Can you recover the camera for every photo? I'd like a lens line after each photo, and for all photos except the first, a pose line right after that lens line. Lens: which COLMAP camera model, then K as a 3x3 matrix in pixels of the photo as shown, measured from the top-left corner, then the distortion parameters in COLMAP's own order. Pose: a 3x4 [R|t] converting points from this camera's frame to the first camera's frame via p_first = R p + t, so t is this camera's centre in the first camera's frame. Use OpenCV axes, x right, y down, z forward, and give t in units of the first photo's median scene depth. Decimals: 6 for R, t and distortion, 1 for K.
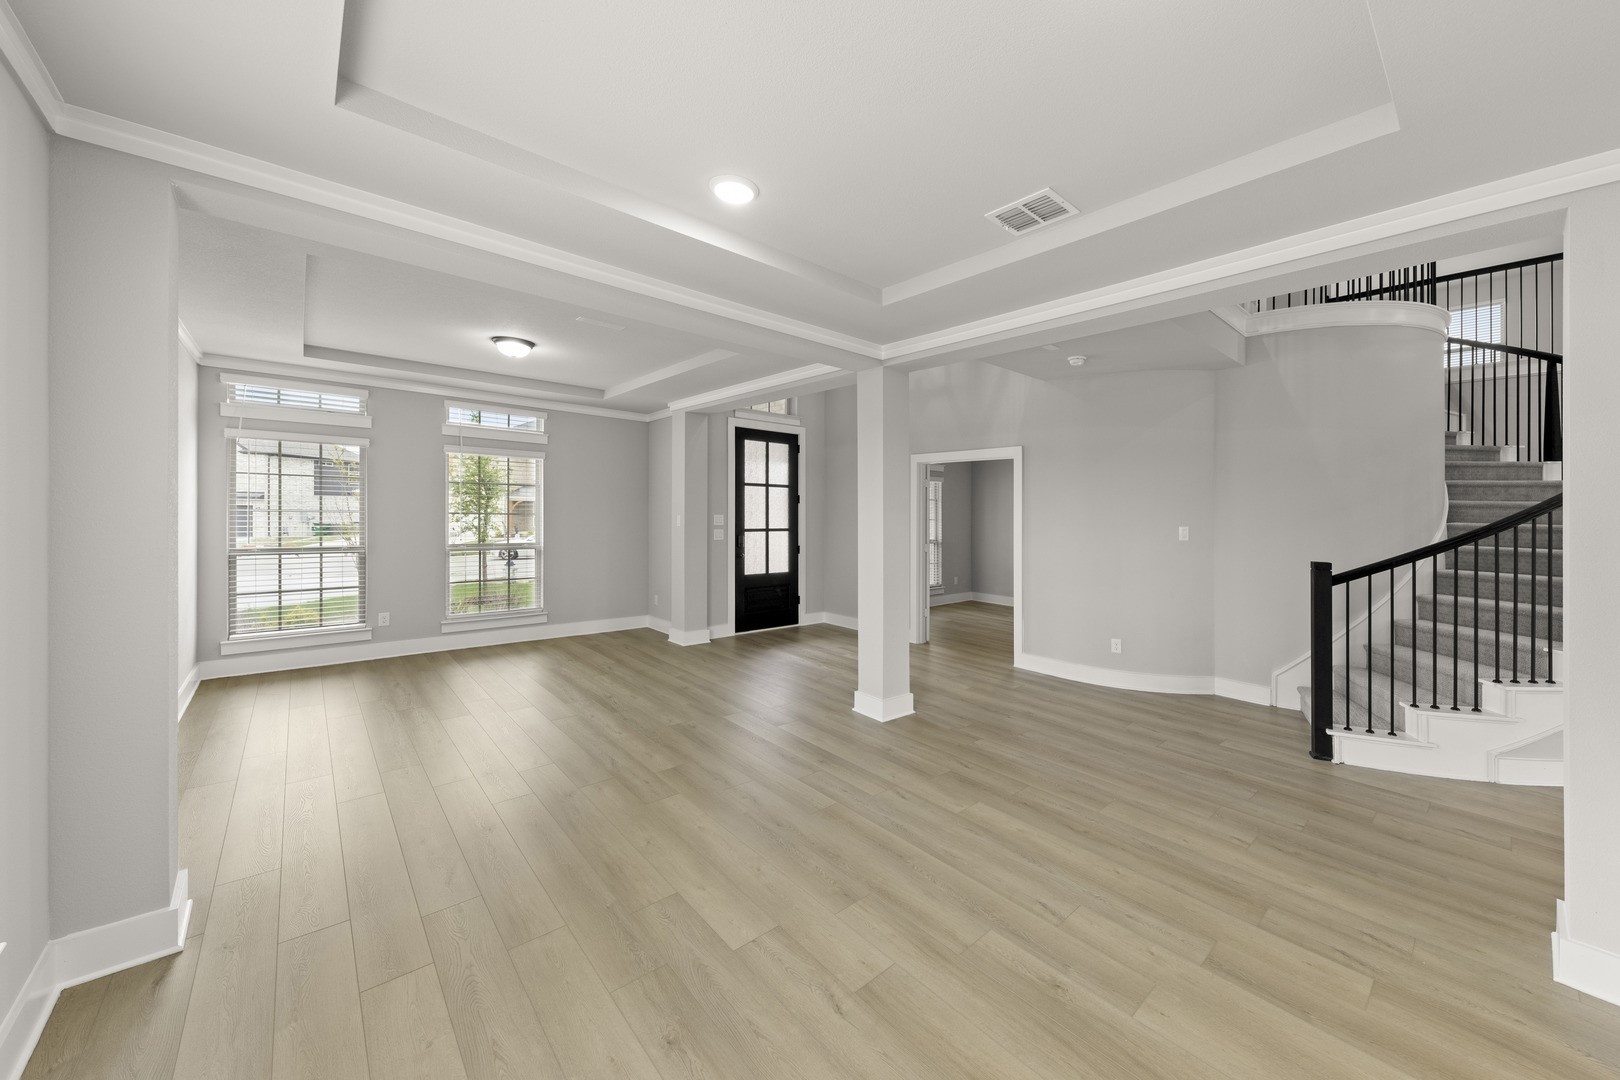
lens RADIAL K [[582.1, 0, 845.3], [0, 582.1, 527.9], [0, 0, 1]] dist [0.008855, -0.000074]
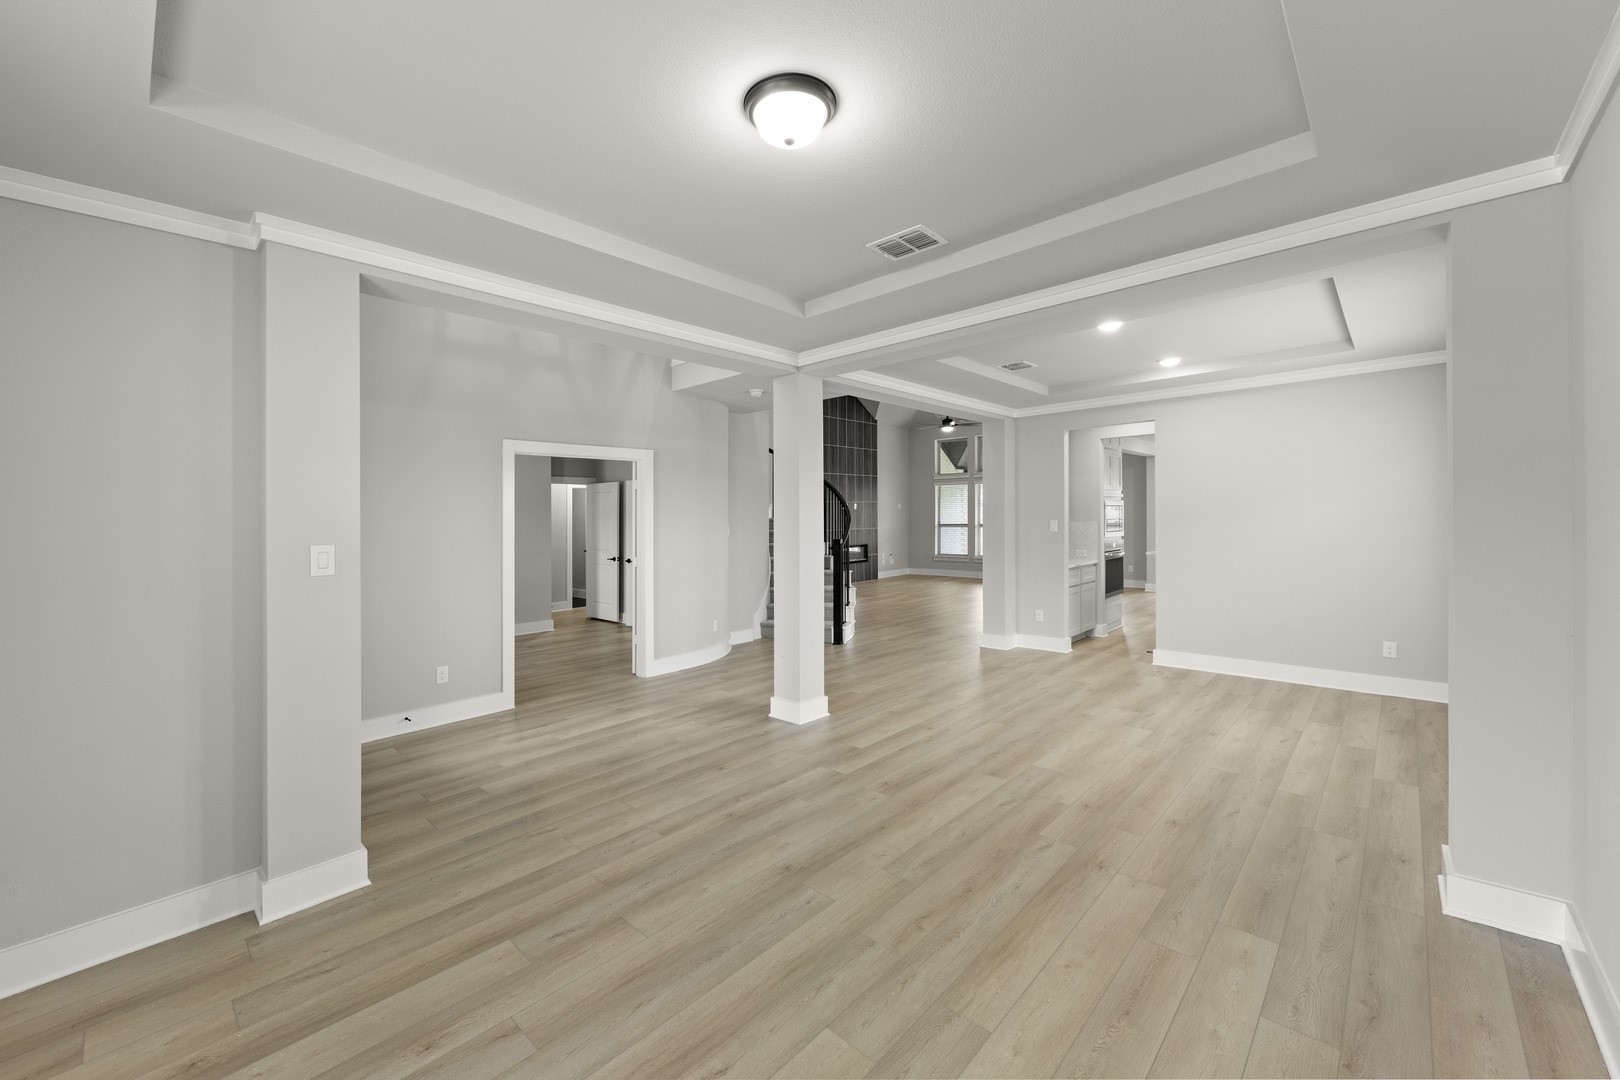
lens RADIAL K [[643.3, 0, 813.5], [0, 643.3, 513.6], [0, 0, 1]] dist [-0.000490, 0.000015]
pose [[-0.078951, -0.014917, 0.996767, -1.038822], [0.048540, 0.998644, 0.018790, -0.051917], [-0.995696, 0.049867, -0.078120, 1.046531]]
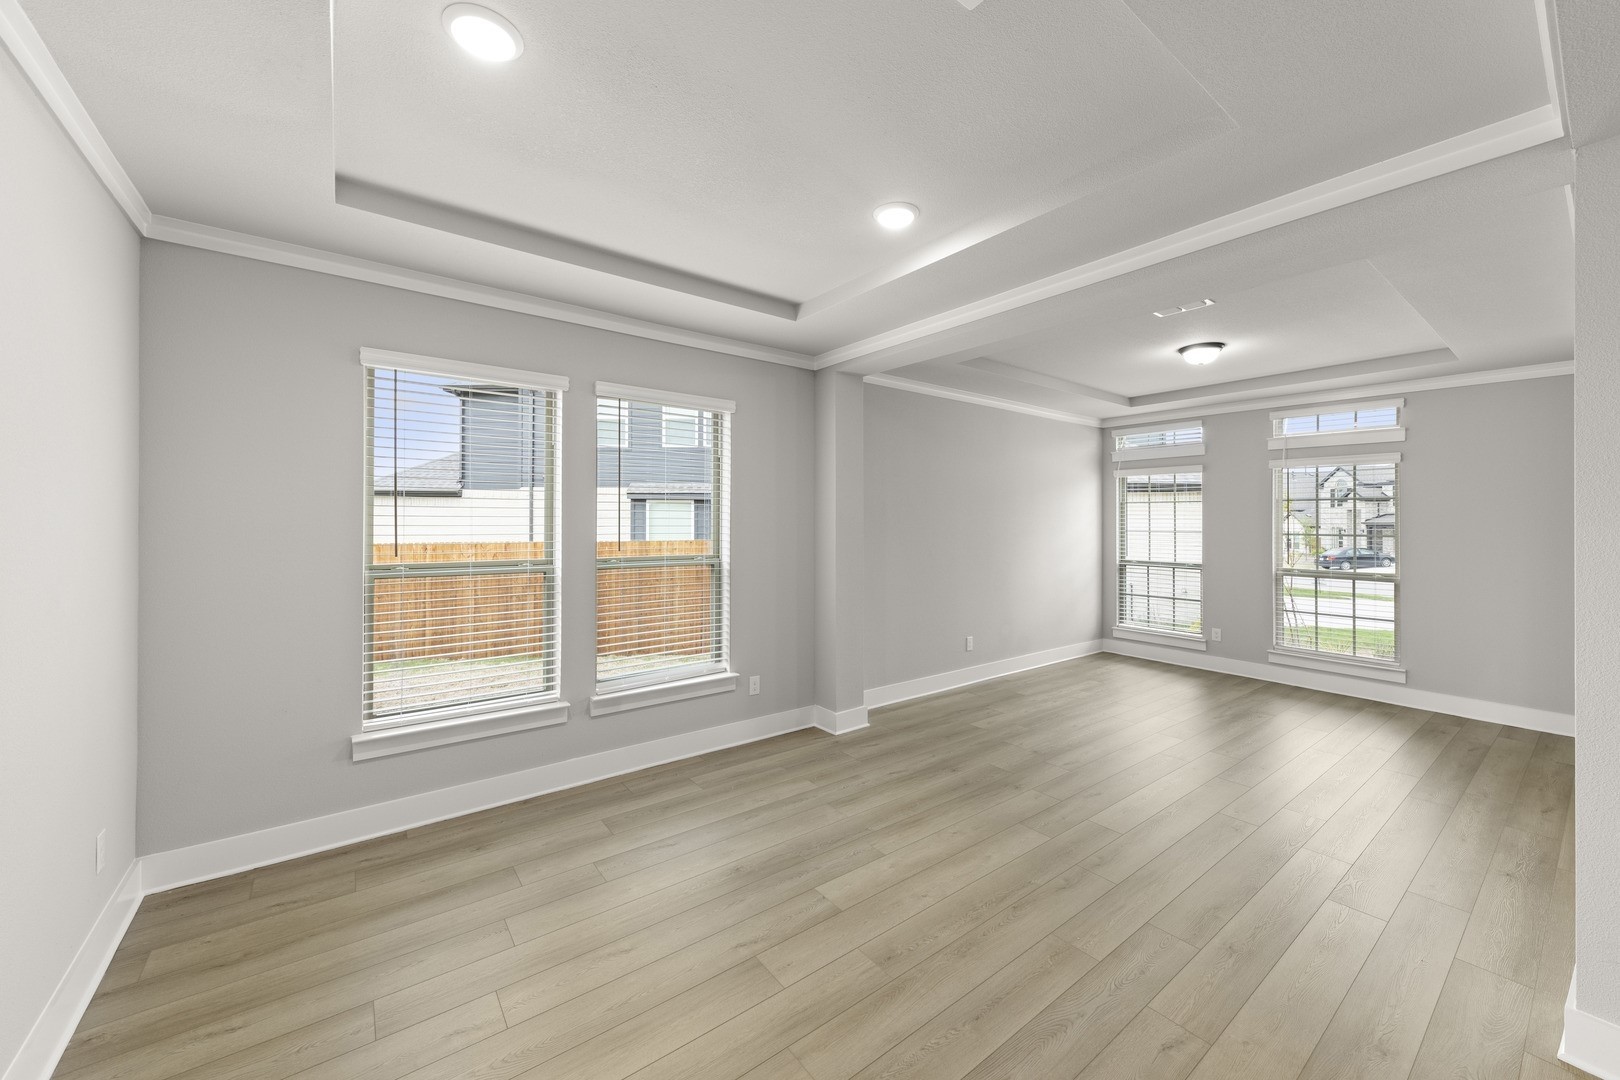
lens RADIAL K [[631.4, 0, 838.3], [0, 631.4, 539.2], [0, 0, 1]] dist [-0.021855, -0.000033]
pose [[-0.075030, 0.007303, -0.997155, 0.486841], [-0.041596, 0.999080, 0.010447, 0.001338], [0.996313, 0.042261, -0.074657, 0.510162]]
